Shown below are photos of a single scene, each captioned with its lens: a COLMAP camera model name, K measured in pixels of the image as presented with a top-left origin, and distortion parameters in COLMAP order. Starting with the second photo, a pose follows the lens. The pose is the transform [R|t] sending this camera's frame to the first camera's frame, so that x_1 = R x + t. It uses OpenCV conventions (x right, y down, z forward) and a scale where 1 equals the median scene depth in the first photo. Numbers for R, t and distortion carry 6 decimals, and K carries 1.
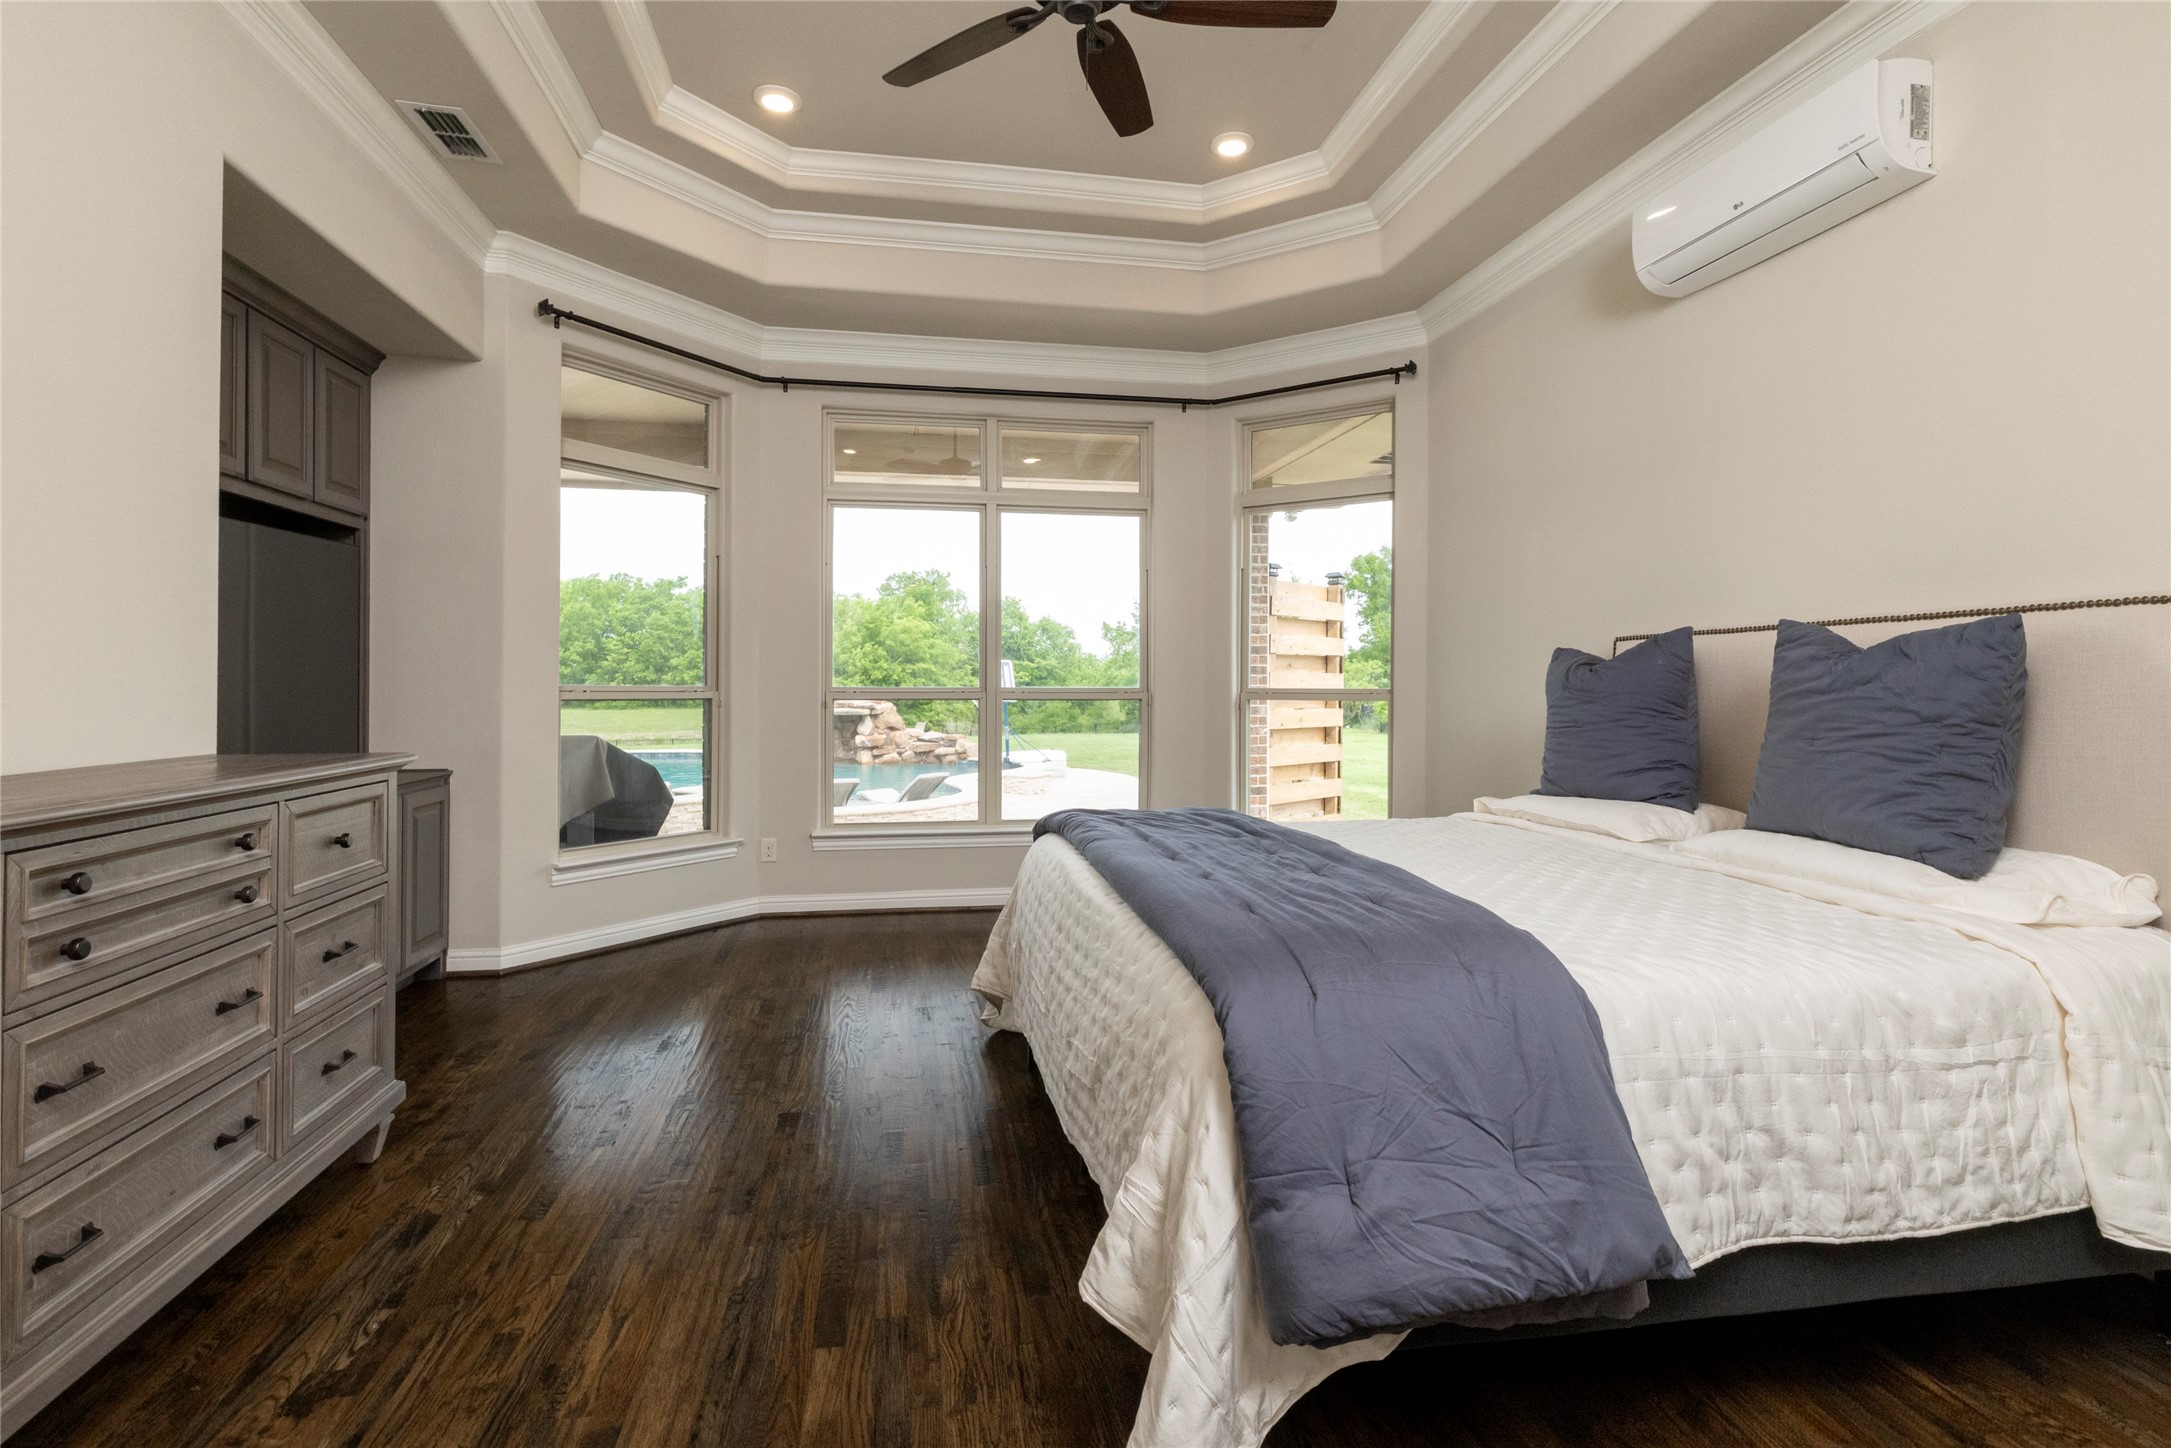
lens RADIAL K [[1010.4, 0, 1072.6], [0, 1010.4, 683.7], [0, 0, 1]] dist [-0.000438, 0.000105]
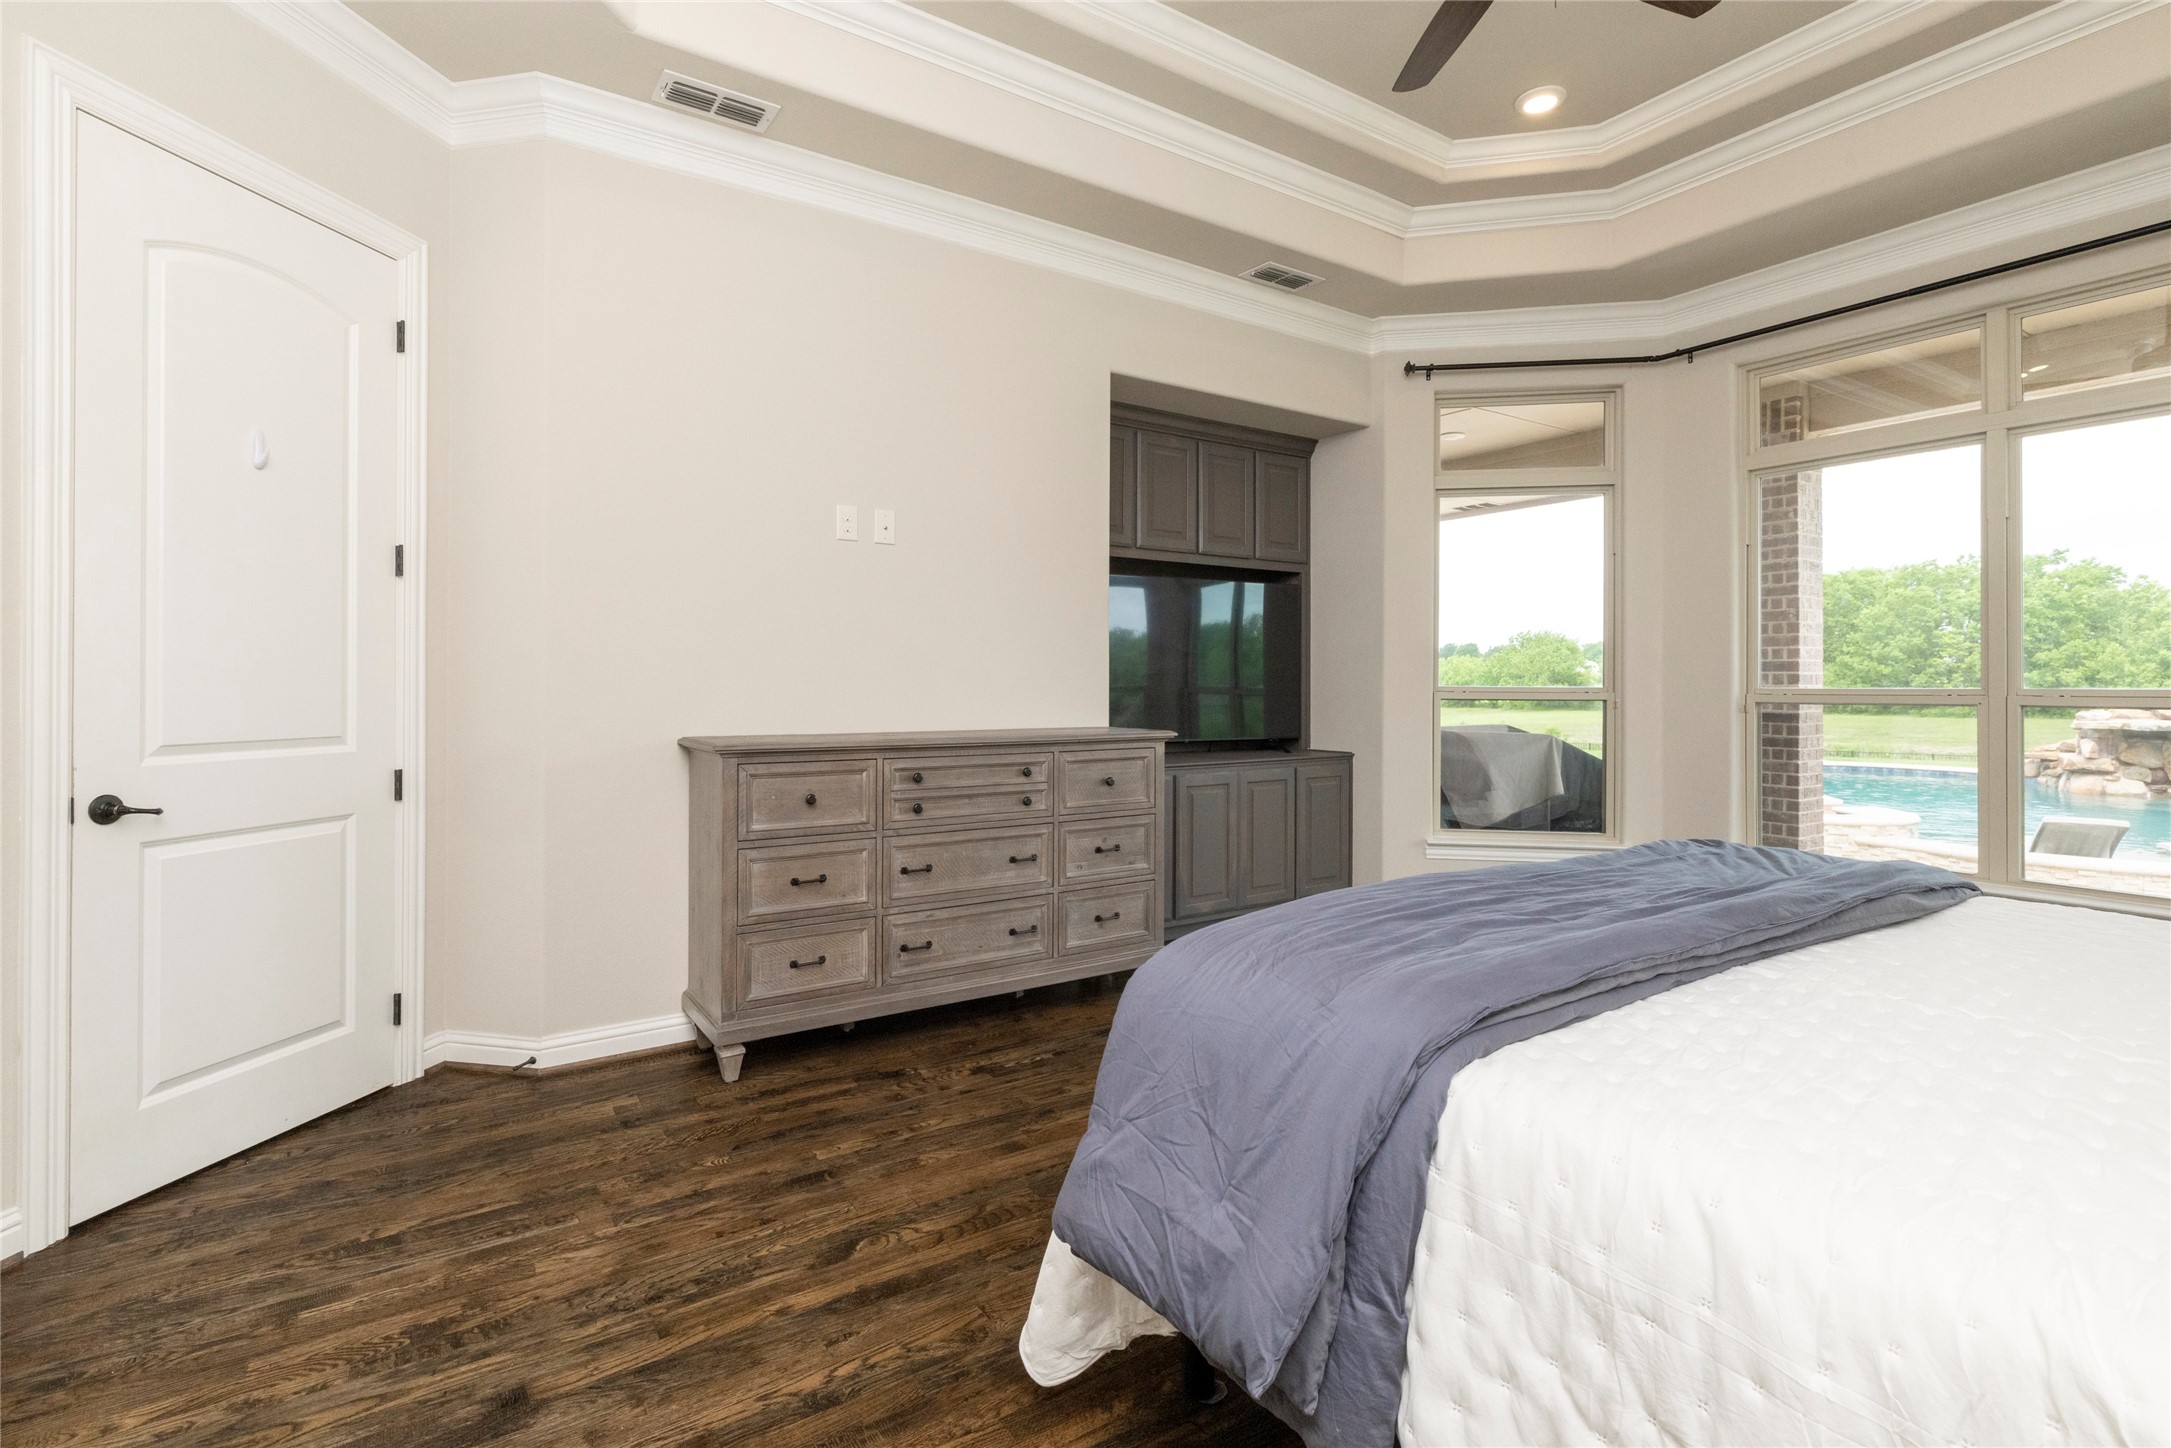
lens RADIAL K [[1010.4, 0, 1072.6], [0, 1010.4, 683.7], [0, 0, 1]] dist [-0.000438, 0.000105]
pose [[0.395942, -0.003220, -0.918270, 0.436407], [0.000793, 0.999995, -0.003164, 0.001740], [0.918275, 0.000524, 0.395942, 0.177781]]
